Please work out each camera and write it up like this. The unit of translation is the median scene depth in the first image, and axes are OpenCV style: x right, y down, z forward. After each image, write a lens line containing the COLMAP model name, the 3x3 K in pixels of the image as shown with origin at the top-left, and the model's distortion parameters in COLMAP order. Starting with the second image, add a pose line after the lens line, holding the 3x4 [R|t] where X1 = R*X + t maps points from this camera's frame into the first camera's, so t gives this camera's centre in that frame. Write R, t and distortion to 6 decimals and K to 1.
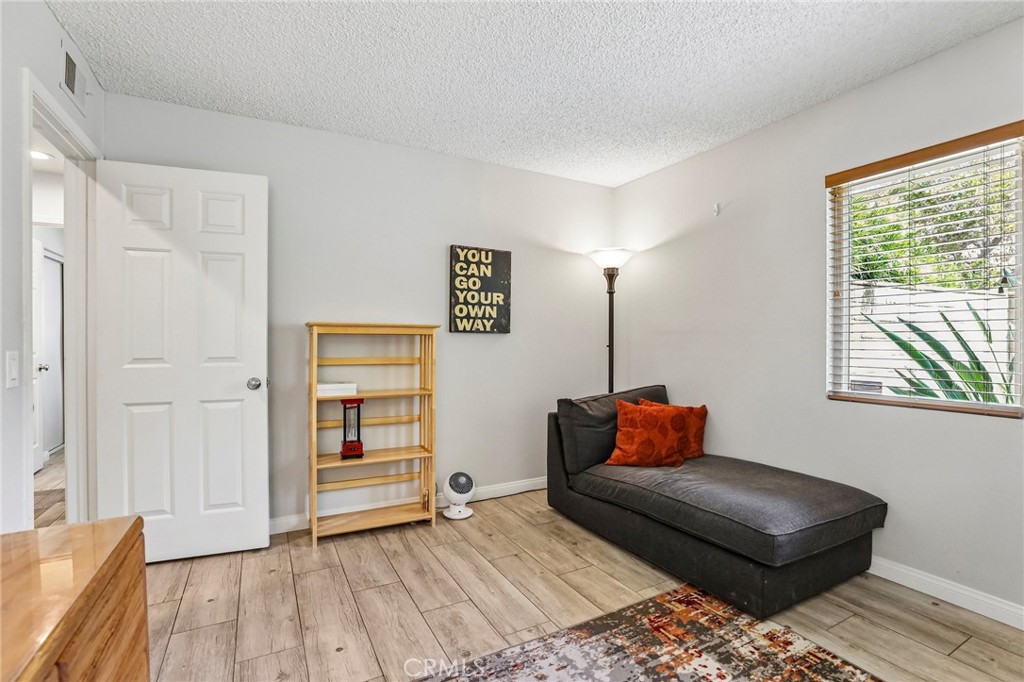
lens RADIAL K [[469.2, 0, 511.5], [0, 469.2, 341.8], [0, 0, 1]] dist [-0.033071, 0.005592]
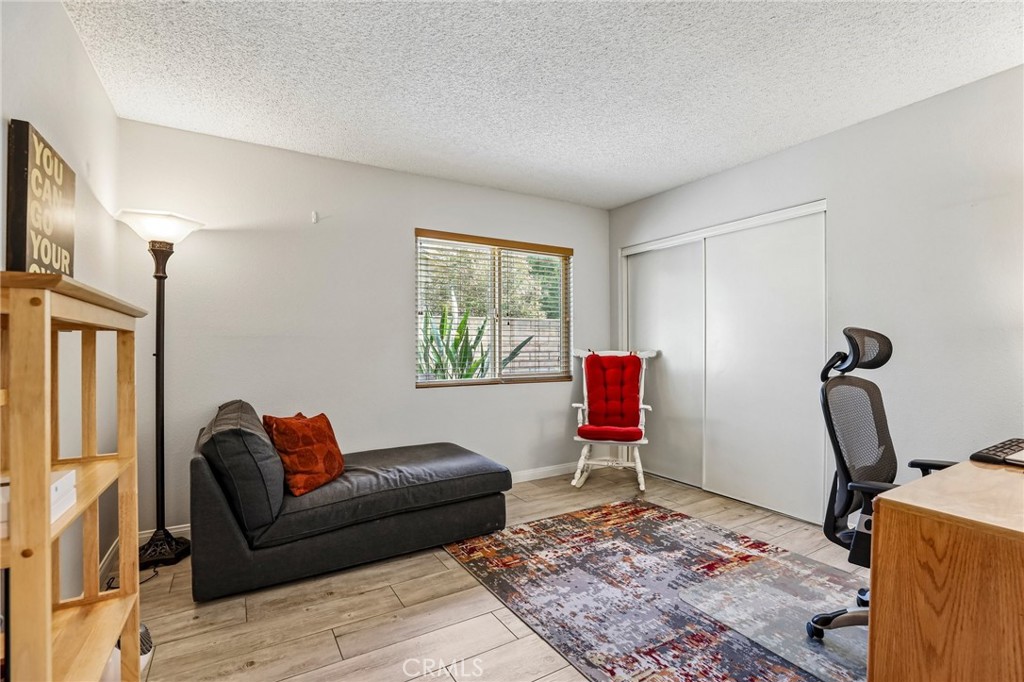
lens RADIAL K [[469.2, 0, 517.3], [0, 469.2, 348.9], [0, 0, 1]] dist [-0.033071, 0.005592]
pose [[-0.048936, -0.003147, 0.998797, -0.604714], [0.004626, 0.999984, 0.003377, 0.001371], [-0.998791, 0.004785, -0.048920, 0.618895]]
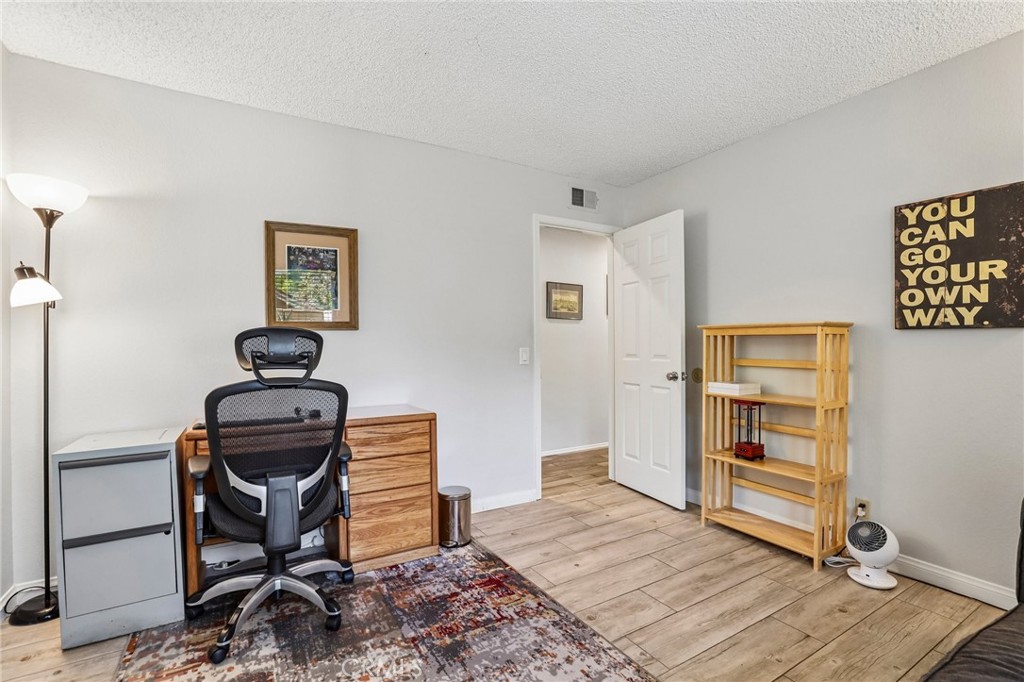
lens RADIAL K [[469.2, 0, 534.8], [0, 469.2, 346.1], [0, 0, 1]] dist [-0.033071, 0.005592]
pose [[0.078593, 0.003226, -0.996902, 0.568529], [0.001272, 0.999994, 0.003336, 0.002063], [0.996906, -0.001530, 0.078588, 0.429363]]
